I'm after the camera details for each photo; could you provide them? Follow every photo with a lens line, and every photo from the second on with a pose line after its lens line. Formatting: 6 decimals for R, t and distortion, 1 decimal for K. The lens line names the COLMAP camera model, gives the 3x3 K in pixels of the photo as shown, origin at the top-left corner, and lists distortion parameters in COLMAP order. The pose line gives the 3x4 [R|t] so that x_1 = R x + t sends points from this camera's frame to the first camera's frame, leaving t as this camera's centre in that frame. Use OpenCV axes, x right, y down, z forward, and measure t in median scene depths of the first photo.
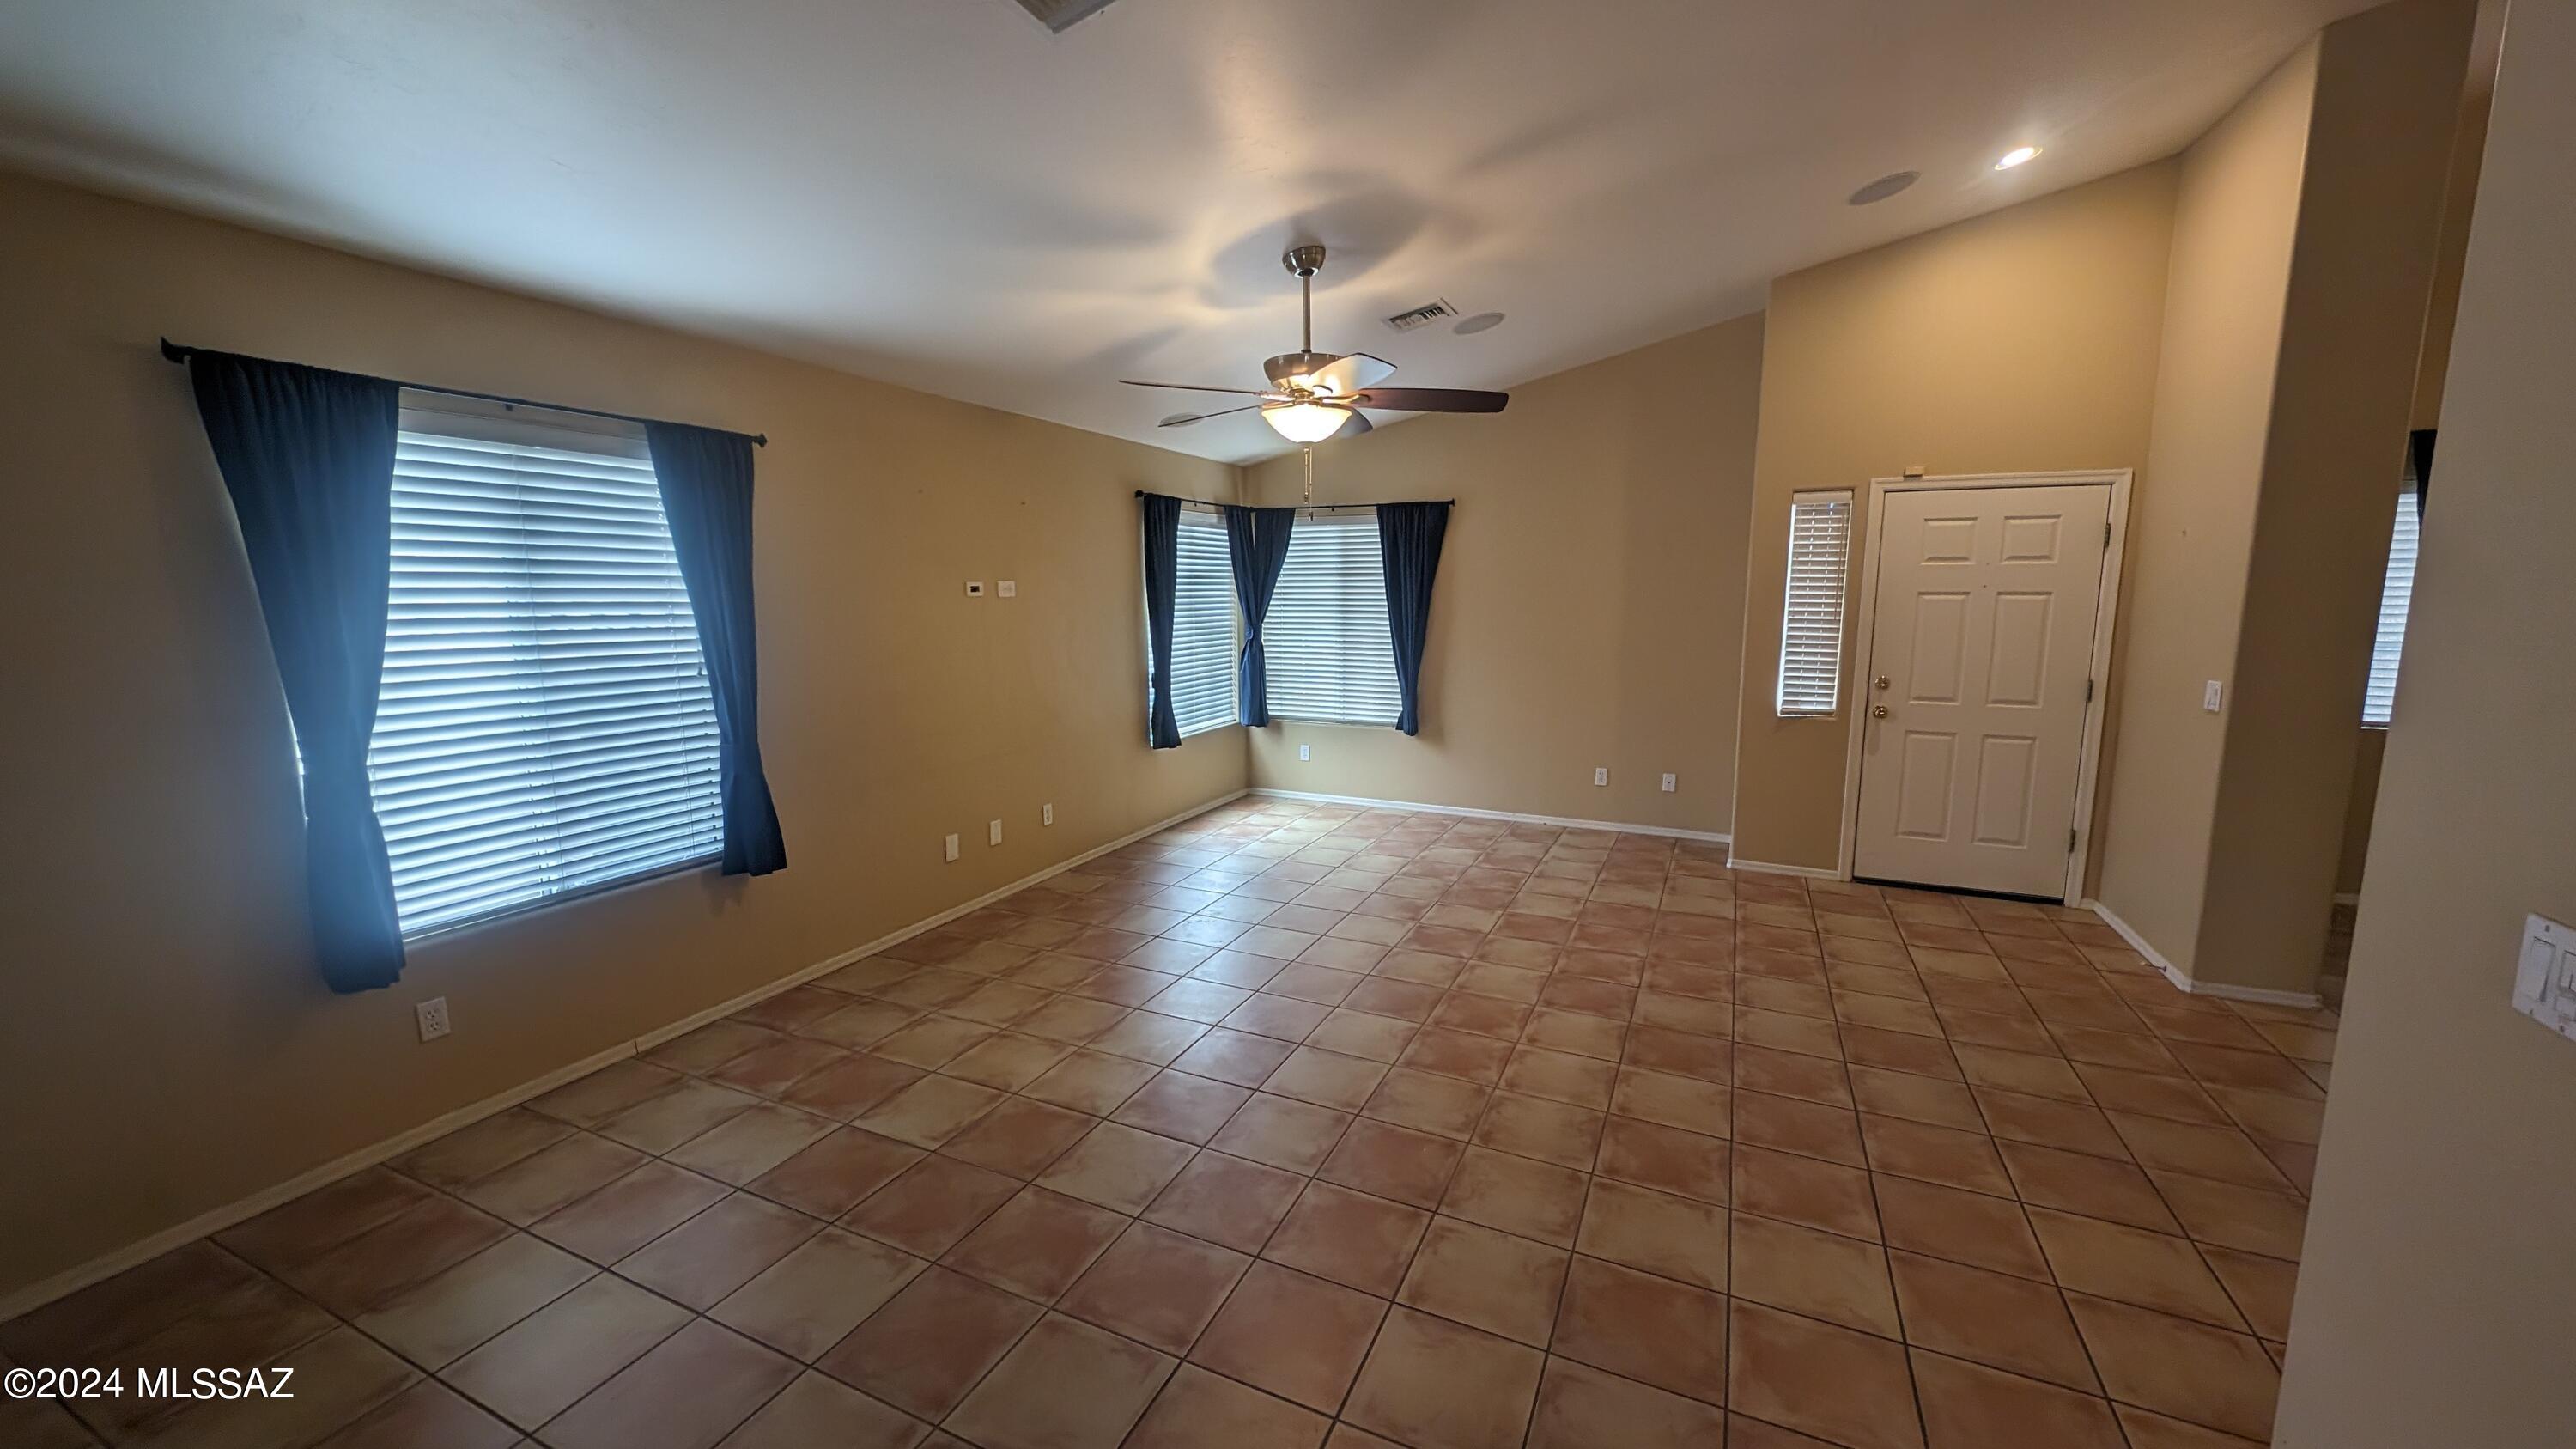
lens RADIAL K [[979.8, 0, 1288.8], [0, 979.8, 720.4], [0, 0, 1]] dist [0.010011, -0.001175]
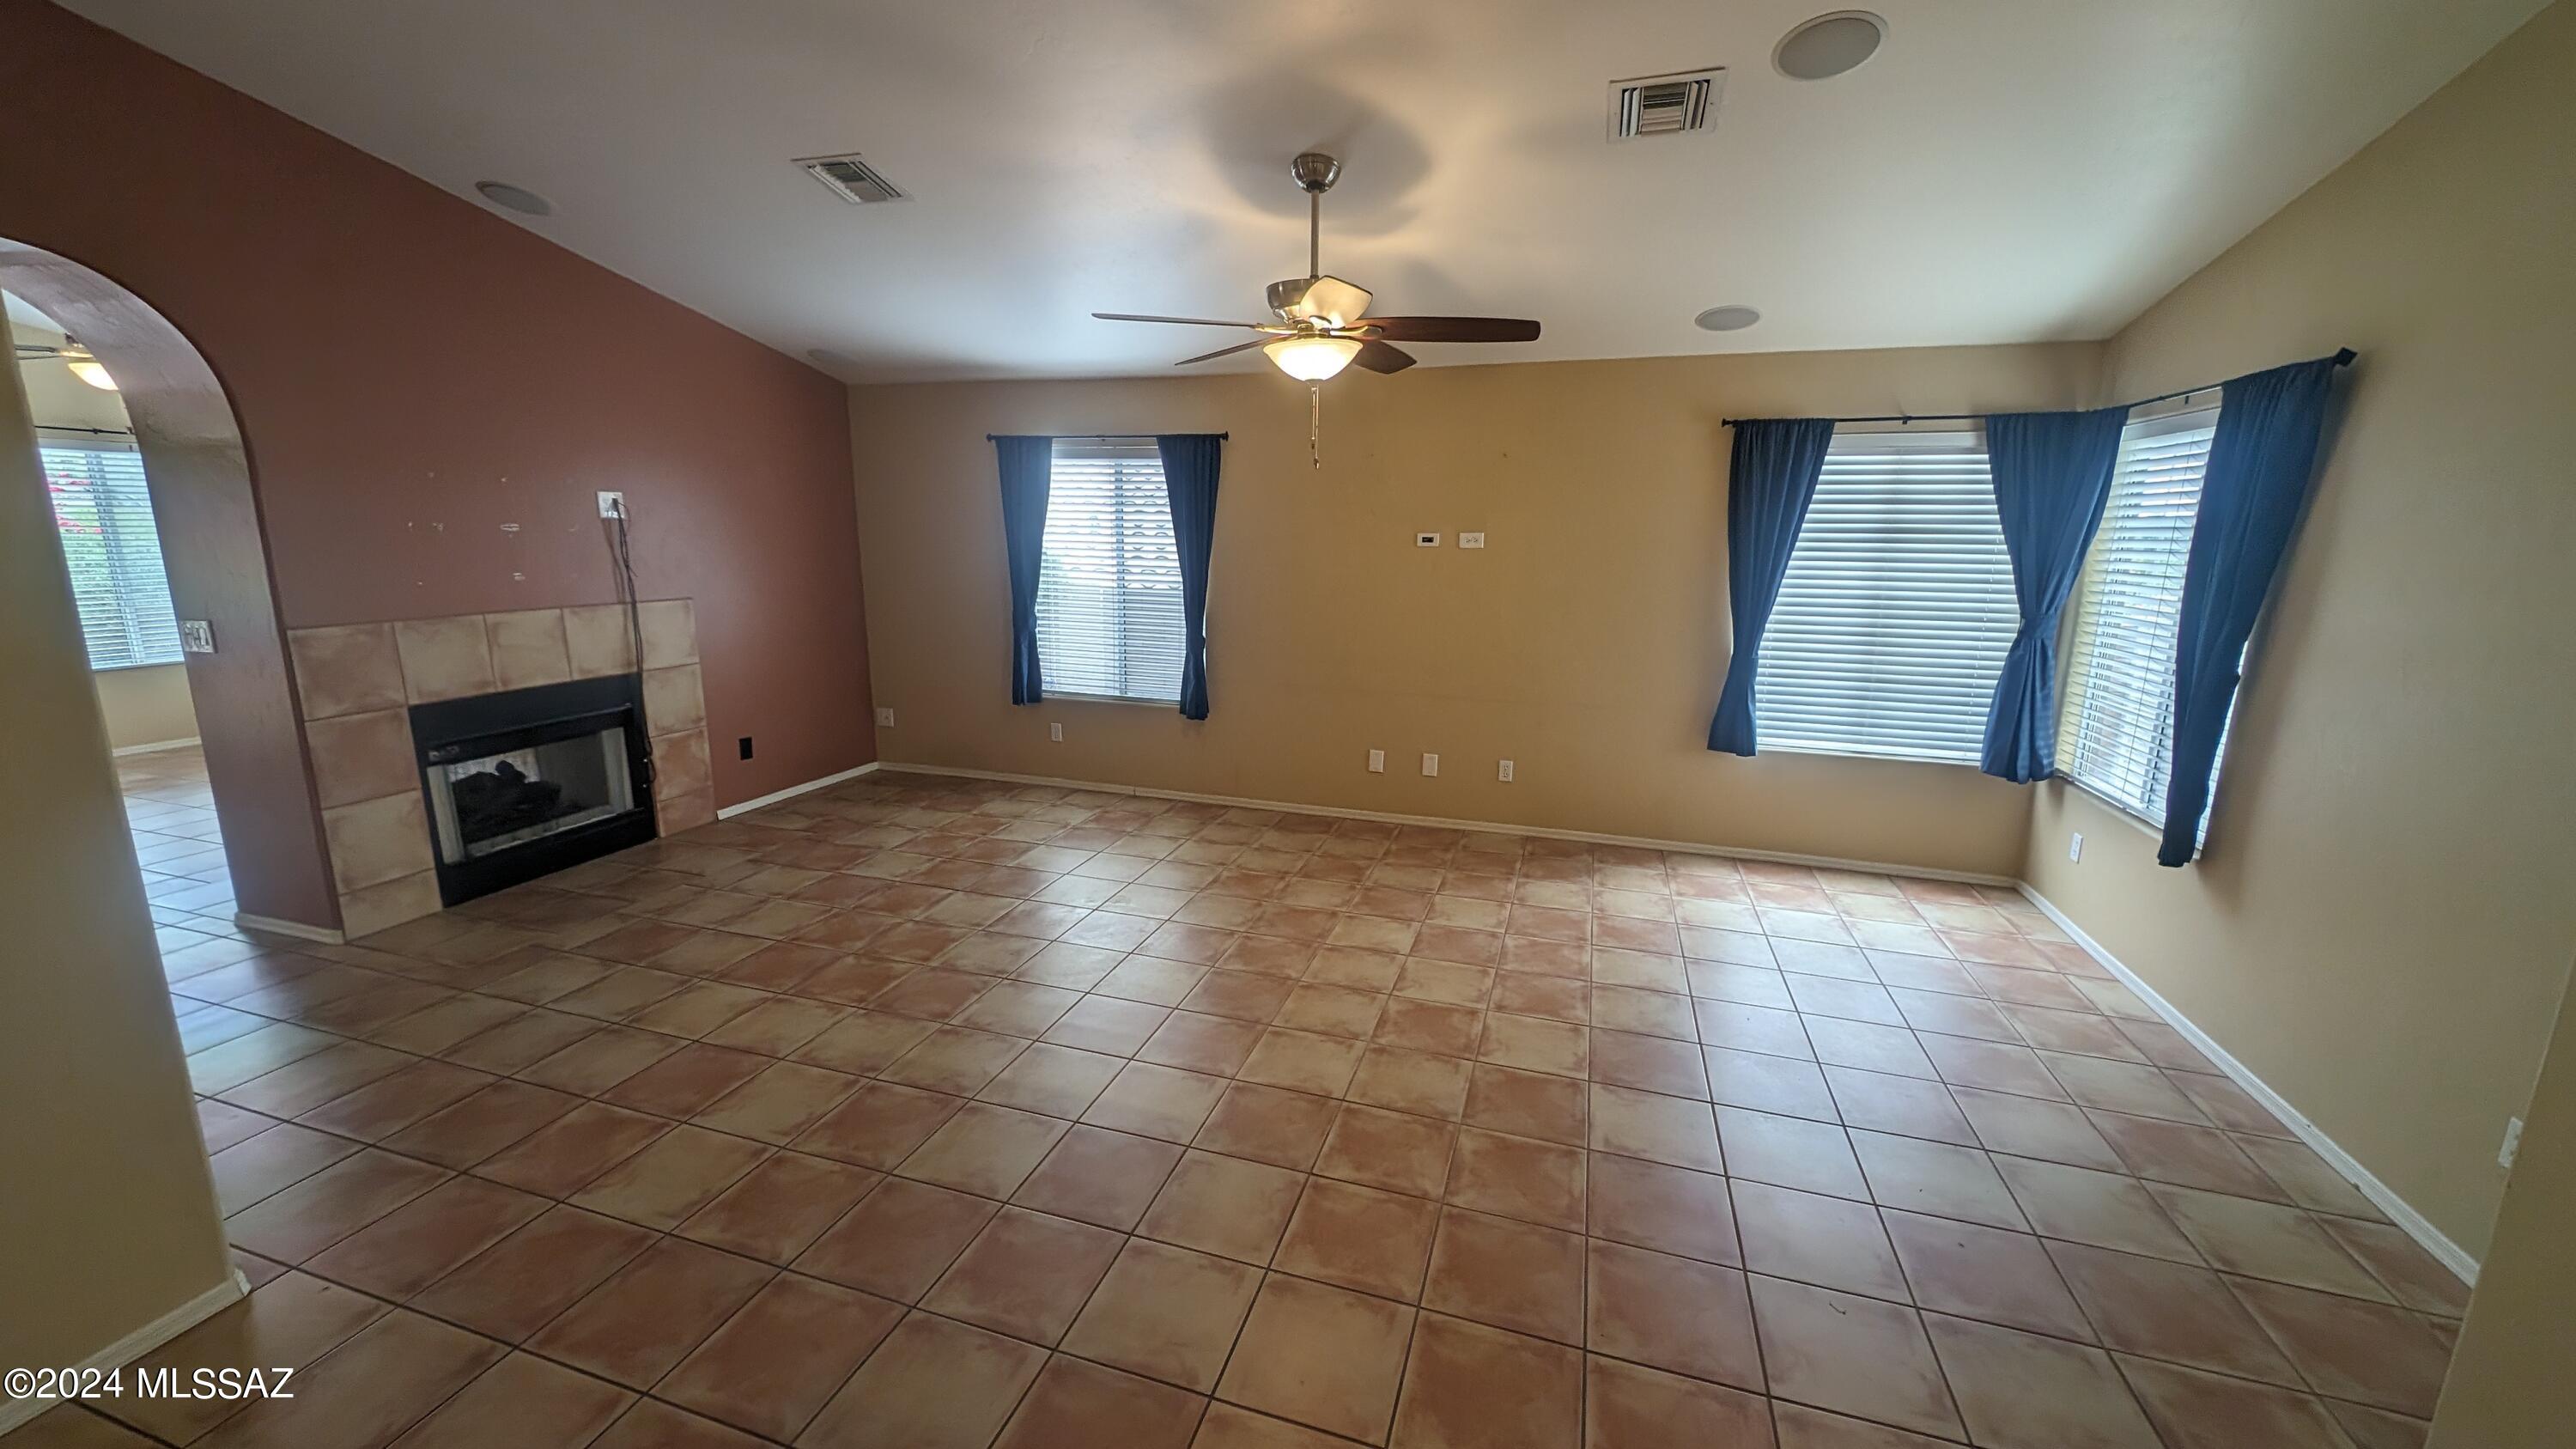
lens RADIAL K [[979.8, 0, 1286.4], [0, 979.8, 731.9], [0, 0, 1]] dist [0.010011, -0.001175]
pose [[0.117389, 0.207760, -0.971111, 0.855397], [-0.149982, 0.970364, 0.189470, -0.121759], [0.981695, 0.123407, 0.145070, 0.790315]]
